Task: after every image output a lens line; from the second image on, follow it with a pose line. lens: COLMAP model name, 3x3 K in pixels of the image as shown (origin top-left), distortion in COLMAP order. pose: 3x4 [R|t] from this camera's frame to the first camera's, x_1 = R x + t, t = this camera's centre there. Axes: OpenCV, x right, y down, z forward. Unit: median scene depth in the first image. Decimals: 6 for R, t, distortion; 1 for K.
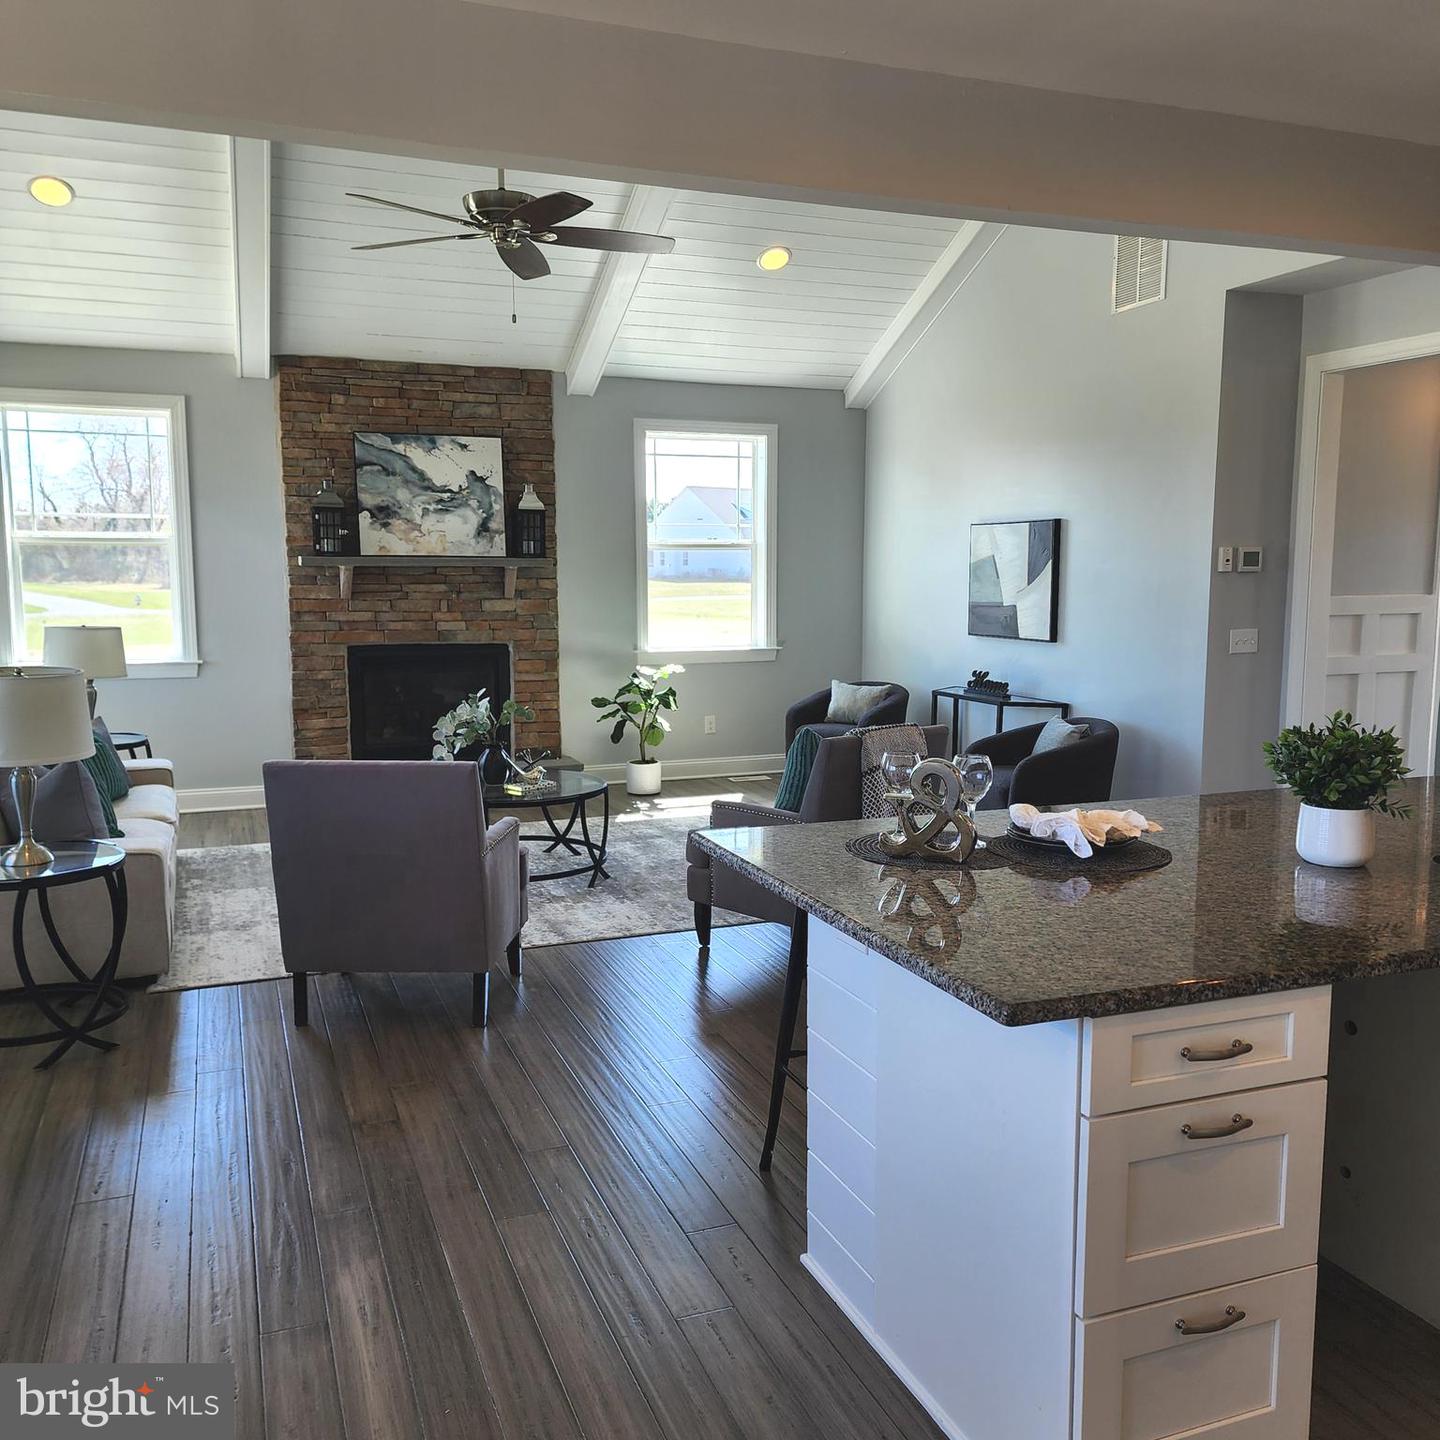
lens RADIAL K [[1283.5, 0, 722.4], [0, 1283.5, 713.6], [0, 0, 1]] dist [0.056493, -0.025030]
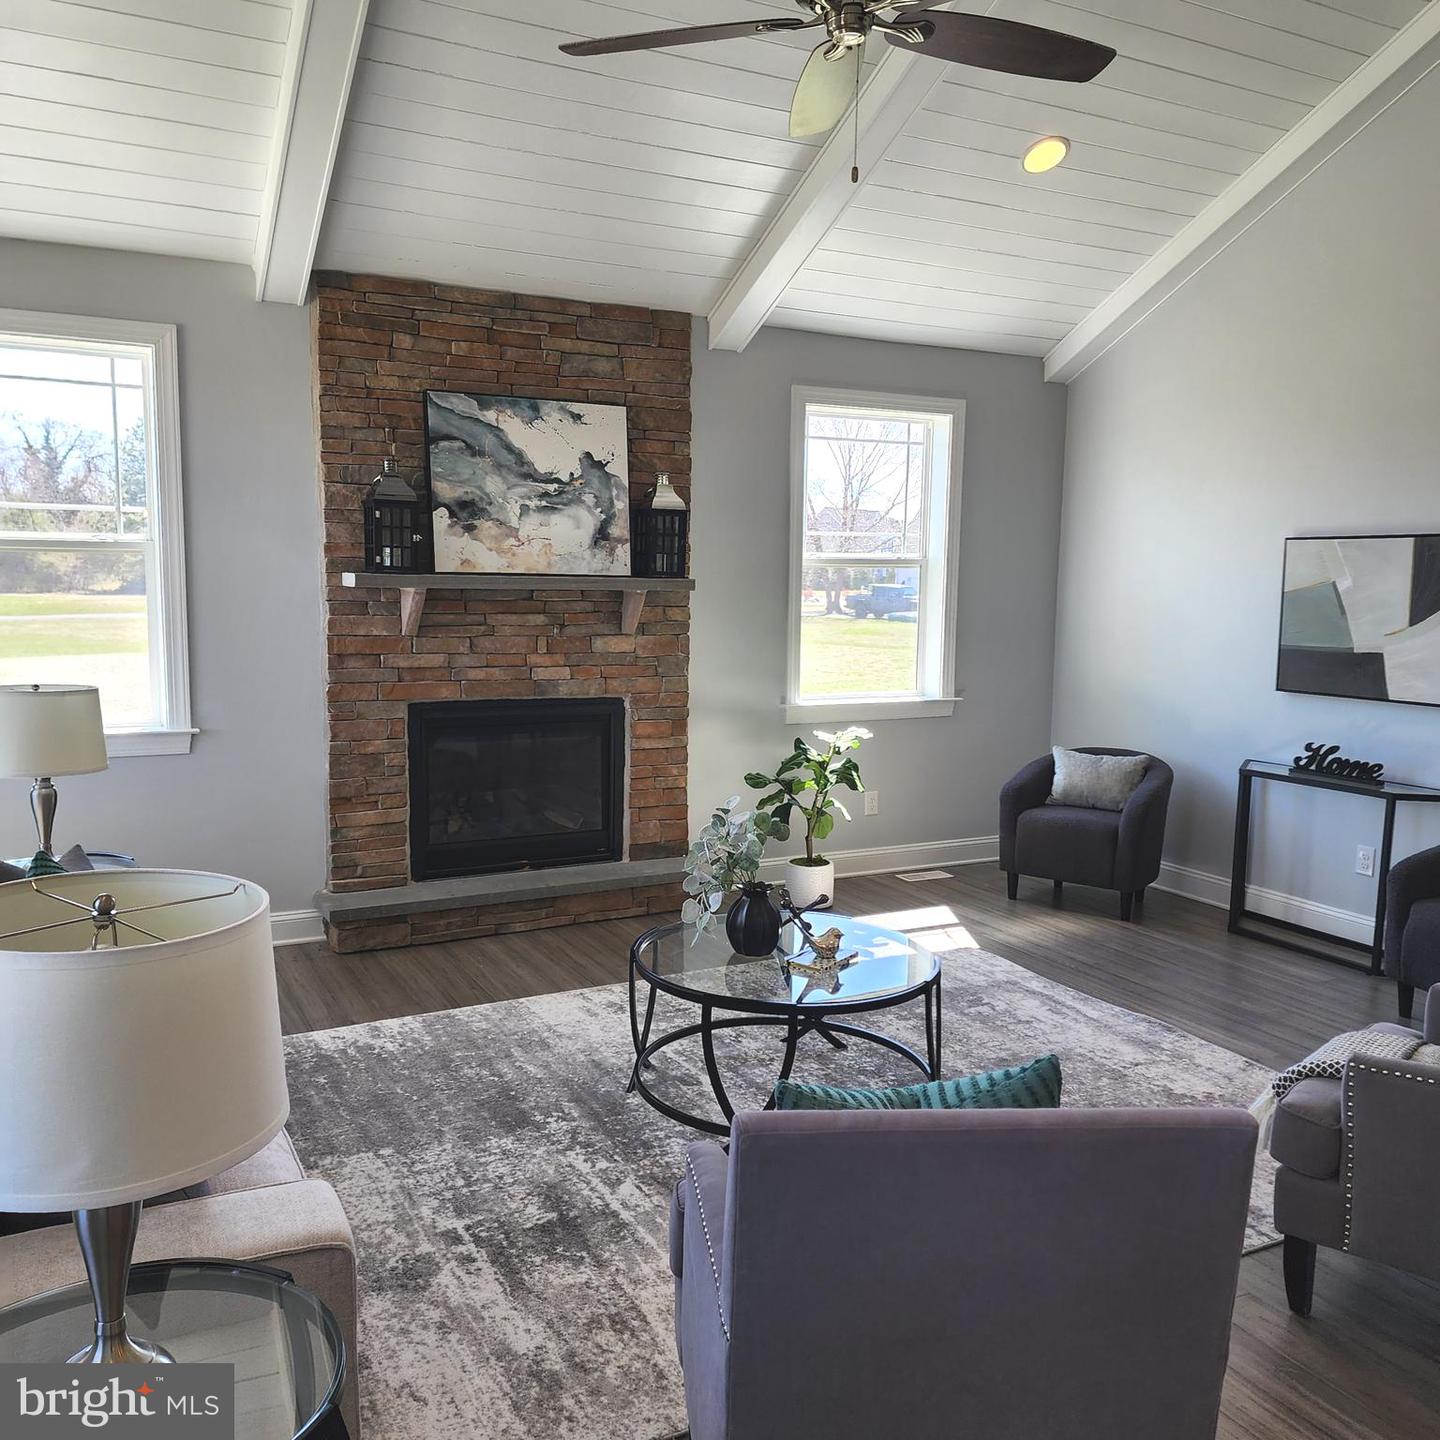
lens RADIAL K [[1283.5, 0, 716.4], [0, 1283.5, 726.3], [0, 0, 1]] dist [0.056493, -0.025030]
pose [[0.994509, 0.000283, 0.104649, -0.198515], [-0.000612, 0.999995, 0.003111, -0.042476], [-0.104648, -0.003158, 0.994504, 0.300321]]
